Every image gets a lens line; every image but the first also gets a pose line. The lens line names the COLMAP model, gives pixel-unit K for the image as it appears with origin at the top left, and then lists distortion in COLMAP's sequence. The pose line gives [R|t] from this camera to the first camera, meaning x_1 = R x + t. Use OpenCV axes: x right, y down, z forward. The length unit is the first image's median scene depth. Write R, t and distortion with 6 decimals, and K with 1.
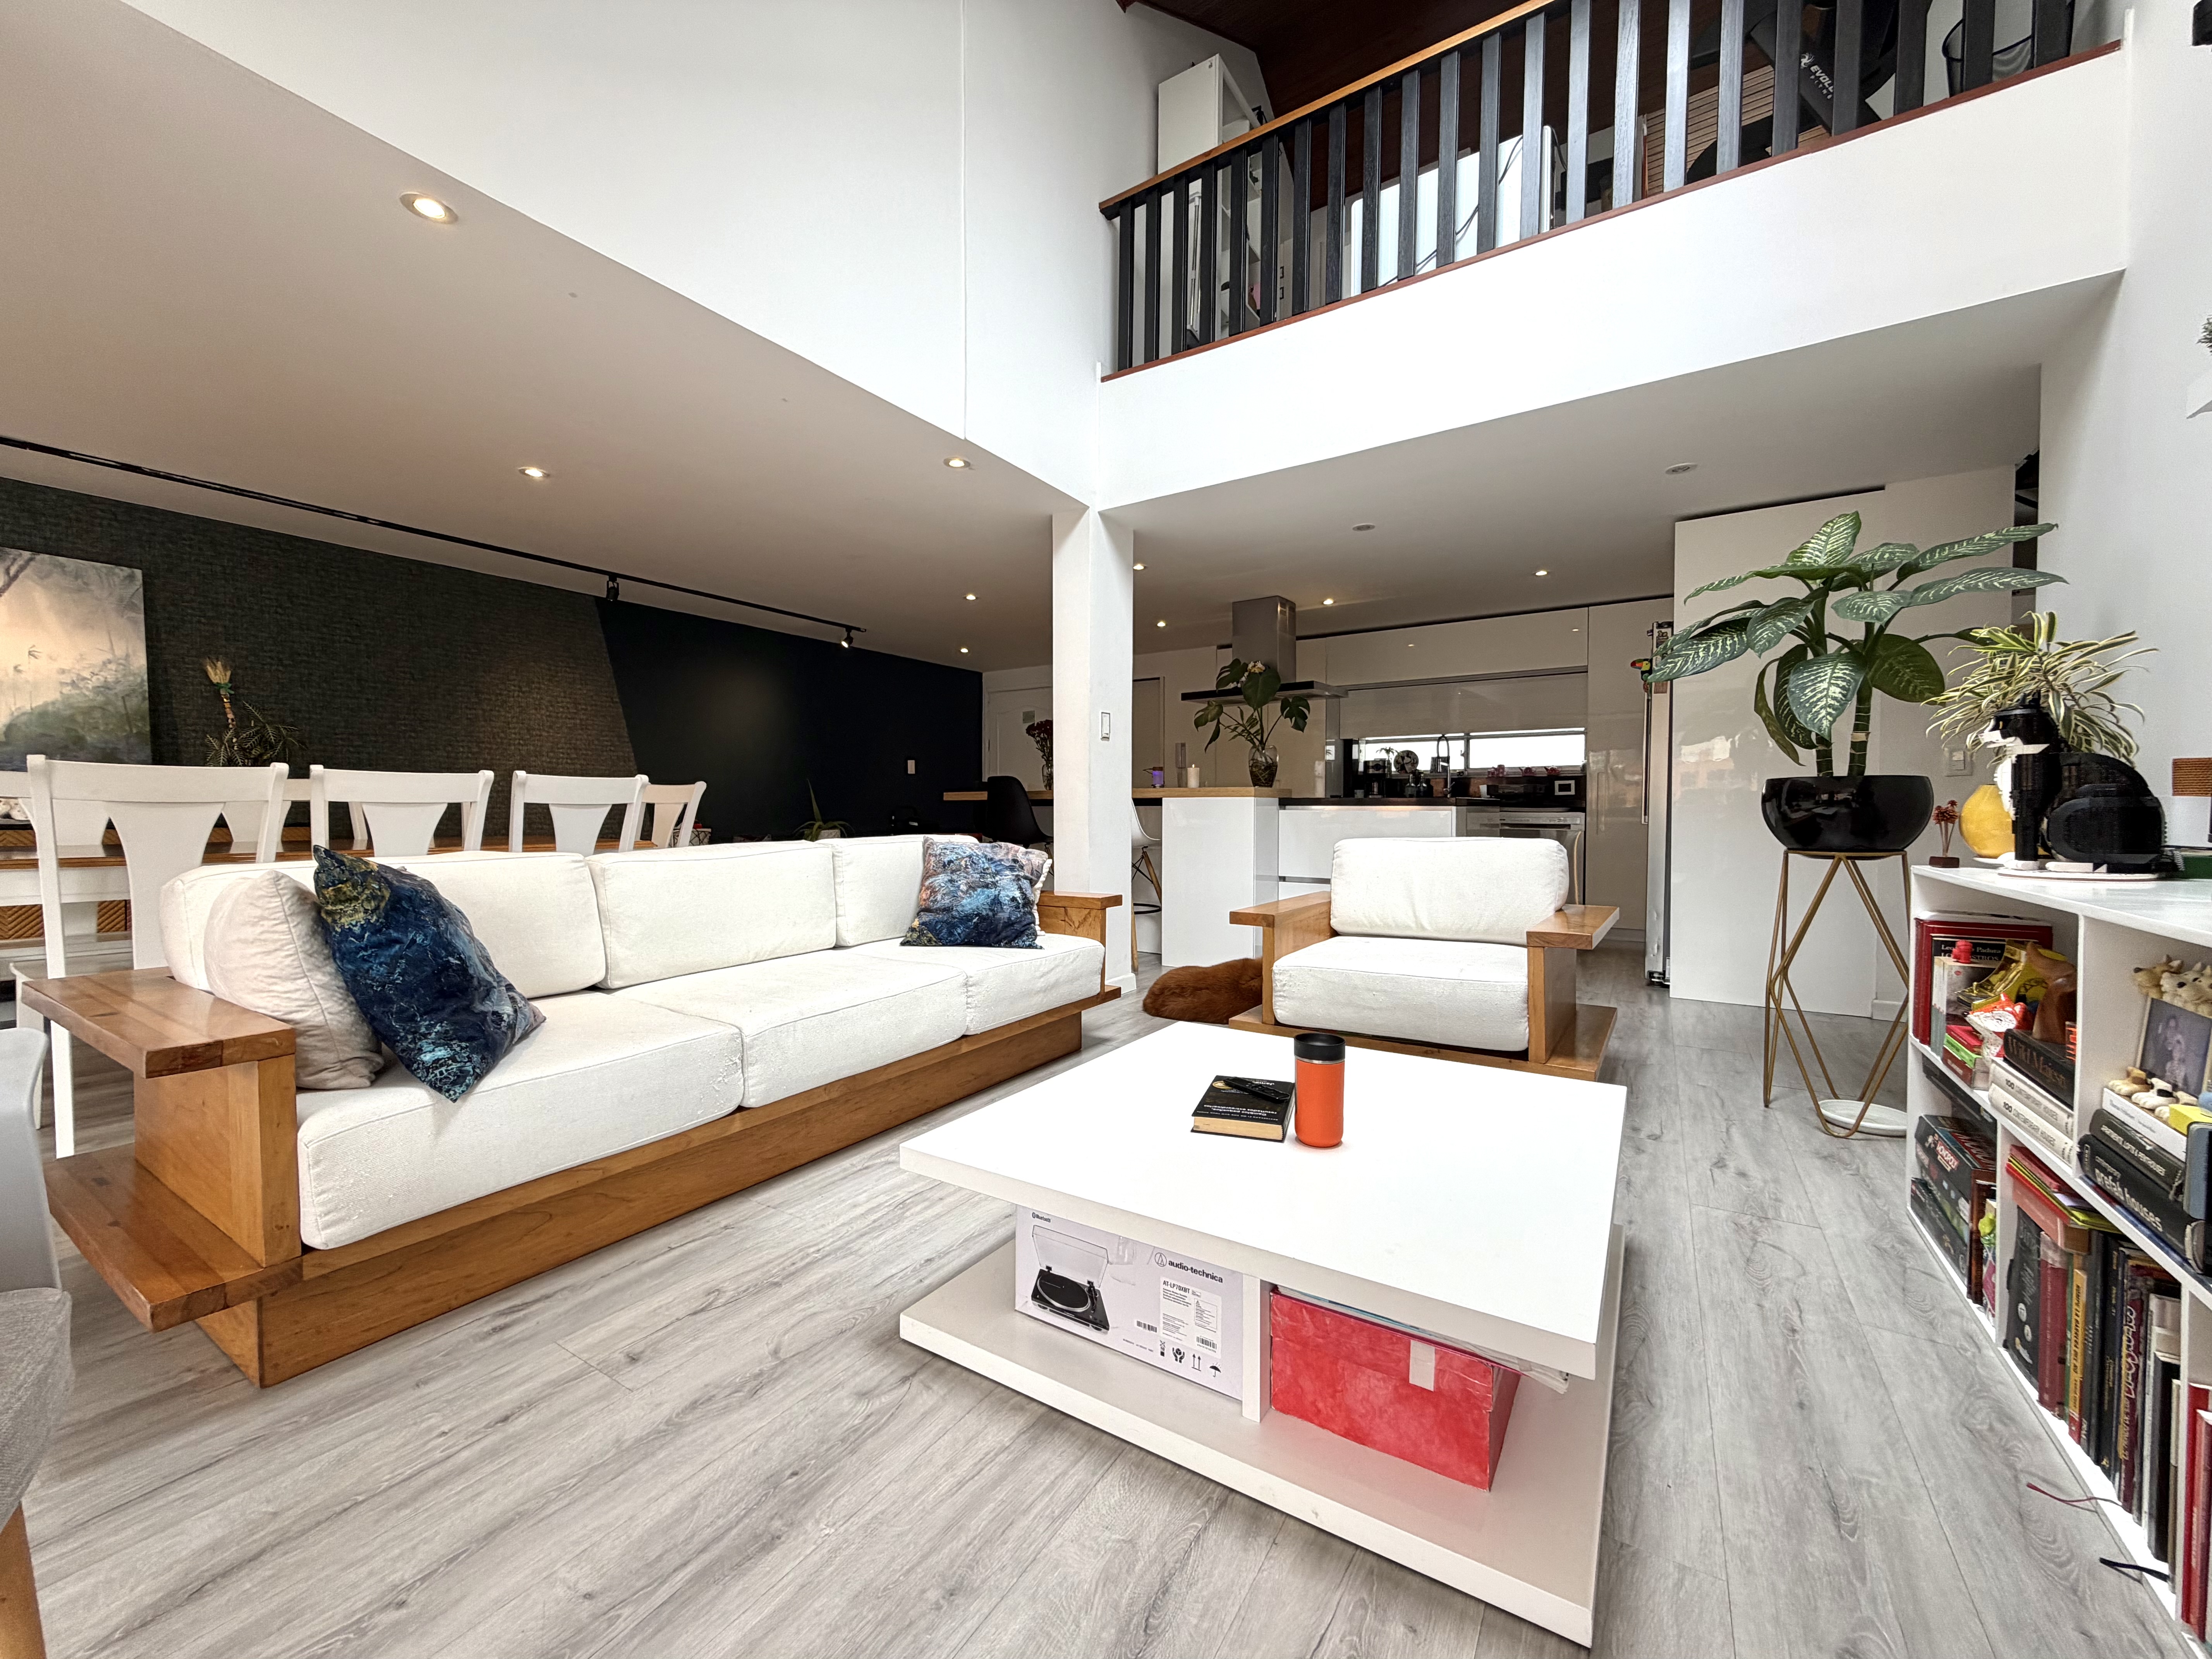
lens RADIAL K [[877.5, 0, 1100.9], [0, 877.5, 826.5], [0, 0, 1]] dist [-0.001054, -0.000682]
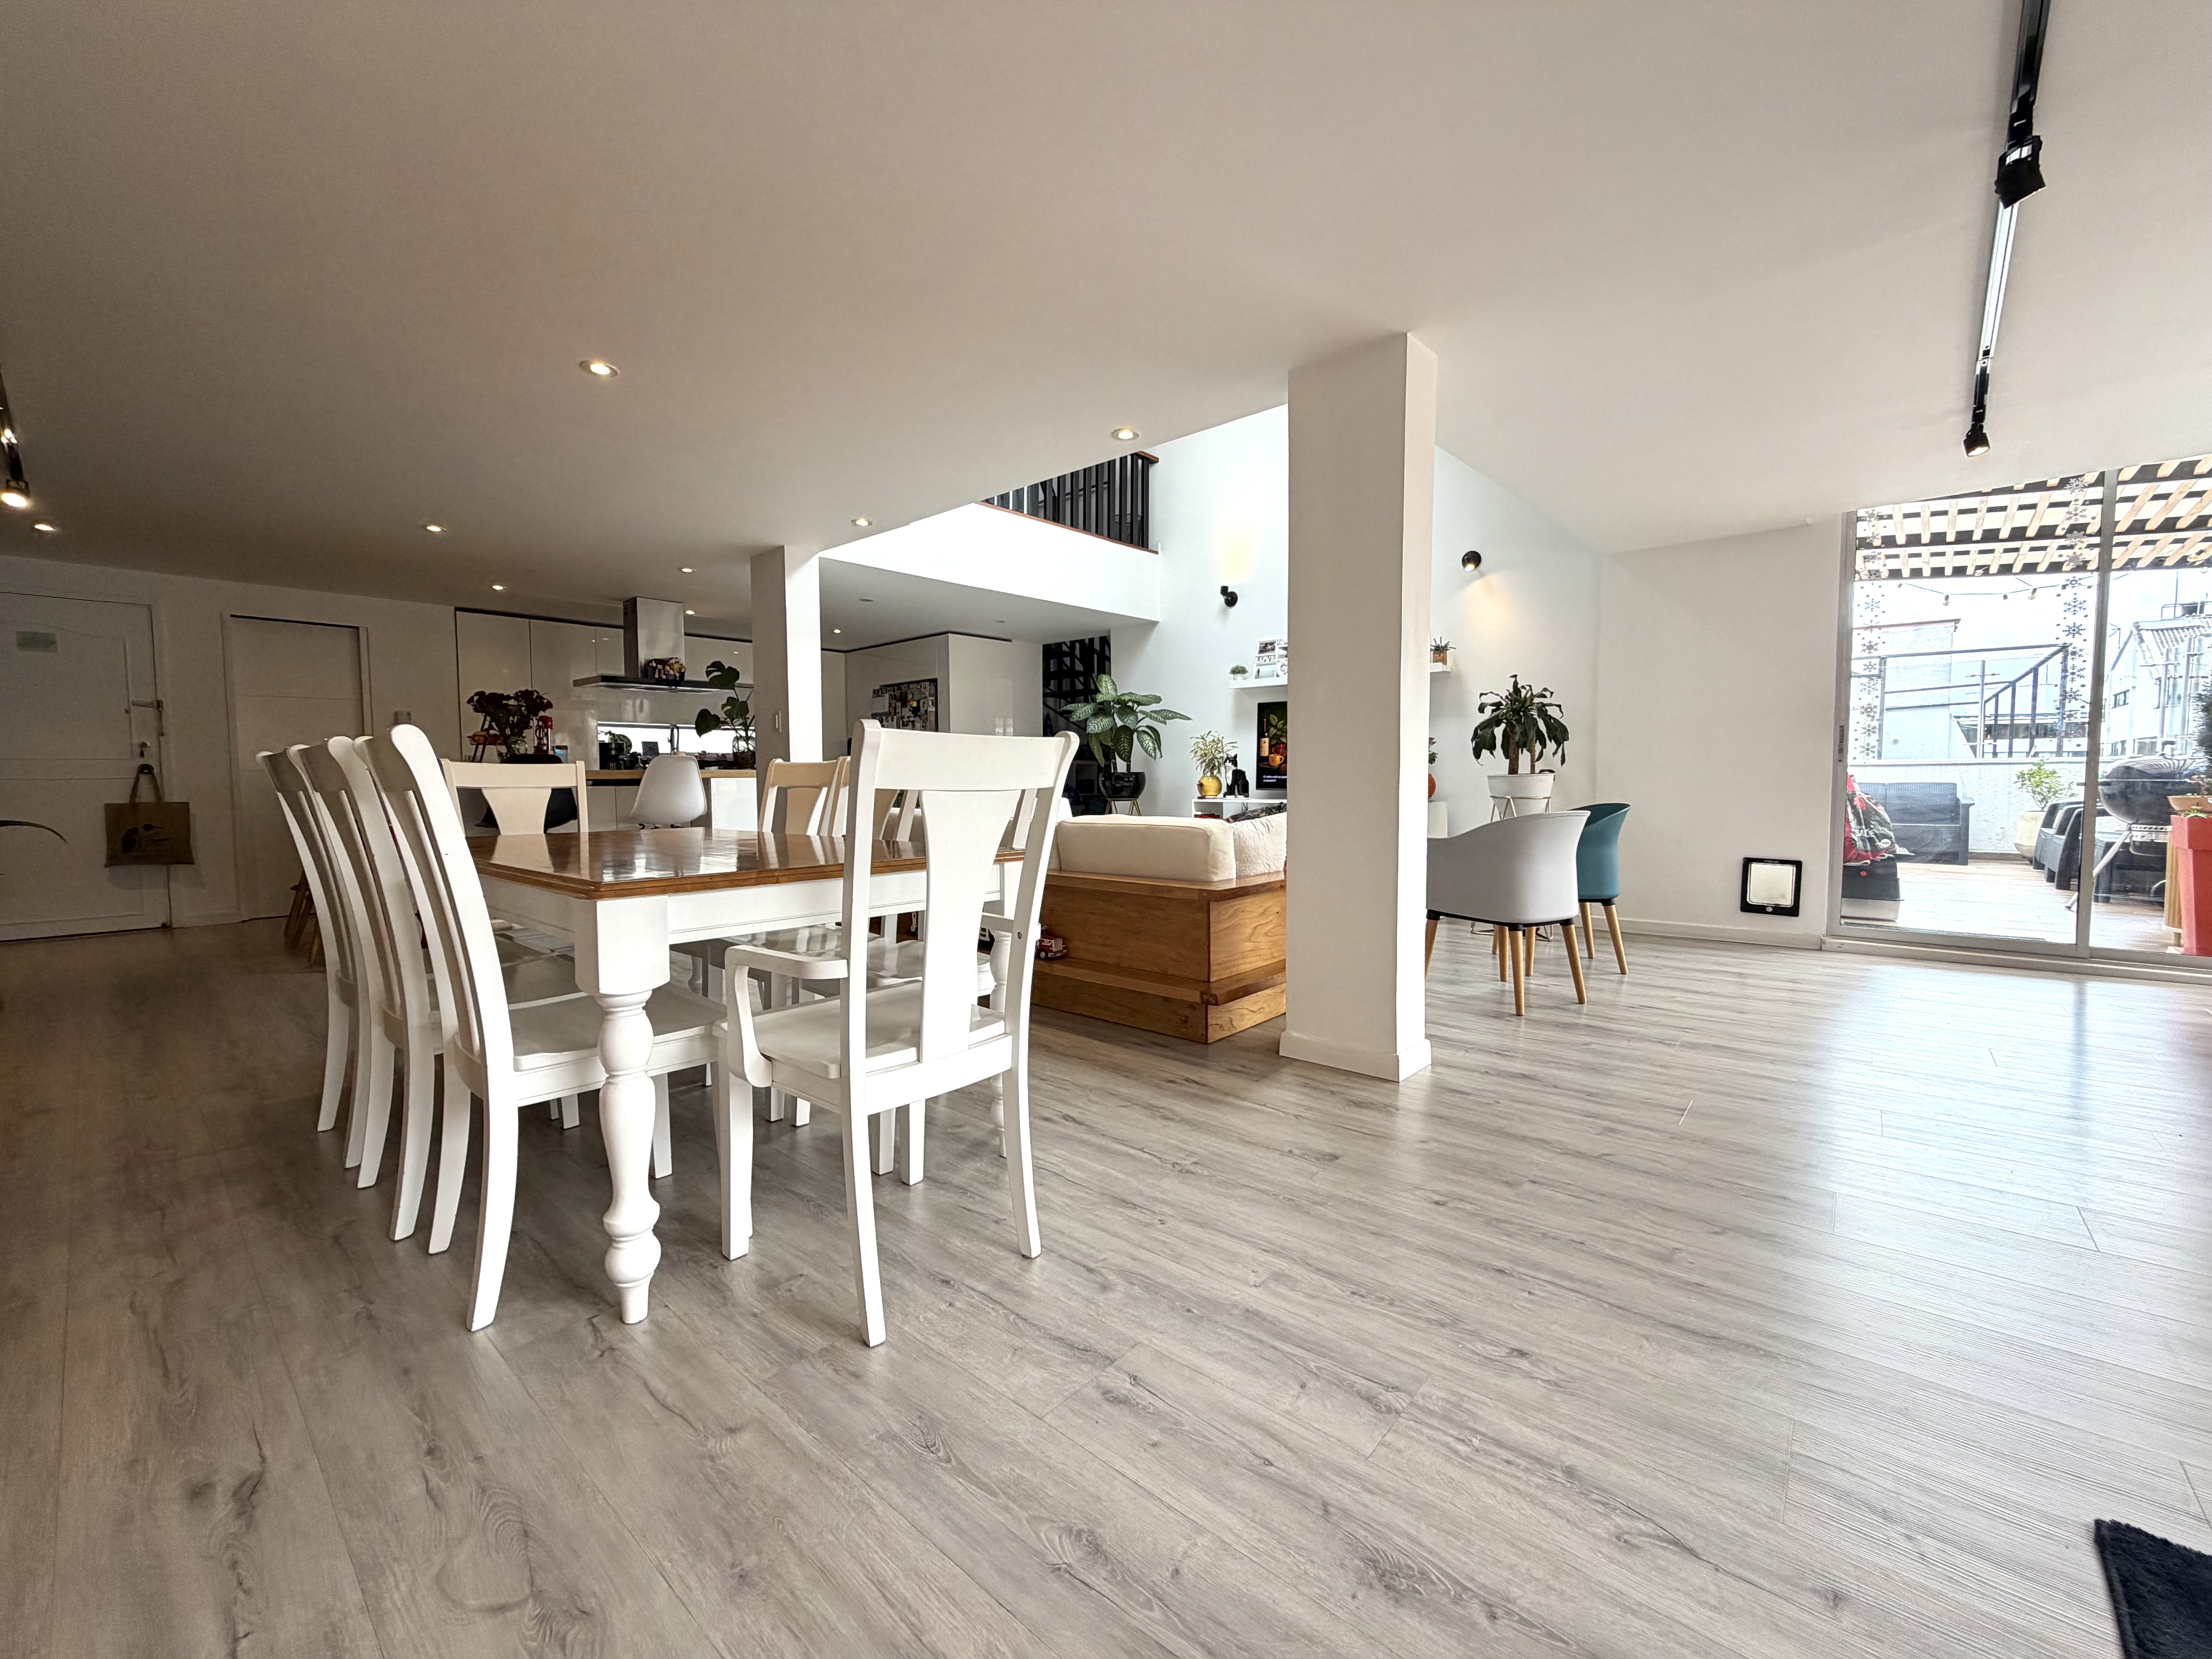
lens RADIAL K [[877.5, 0, 1100.9], [0, 877.5, 826.5], [0, 0, 1]] dist [-0.001054, -0.000682]
pose [[0.156077, -0.054849, 0.986221, -1.514243], [0.027176, 0.998318, 0.051220, -0.021499], [-0.987371, 0.018808, 0.157305, 0.484675]]
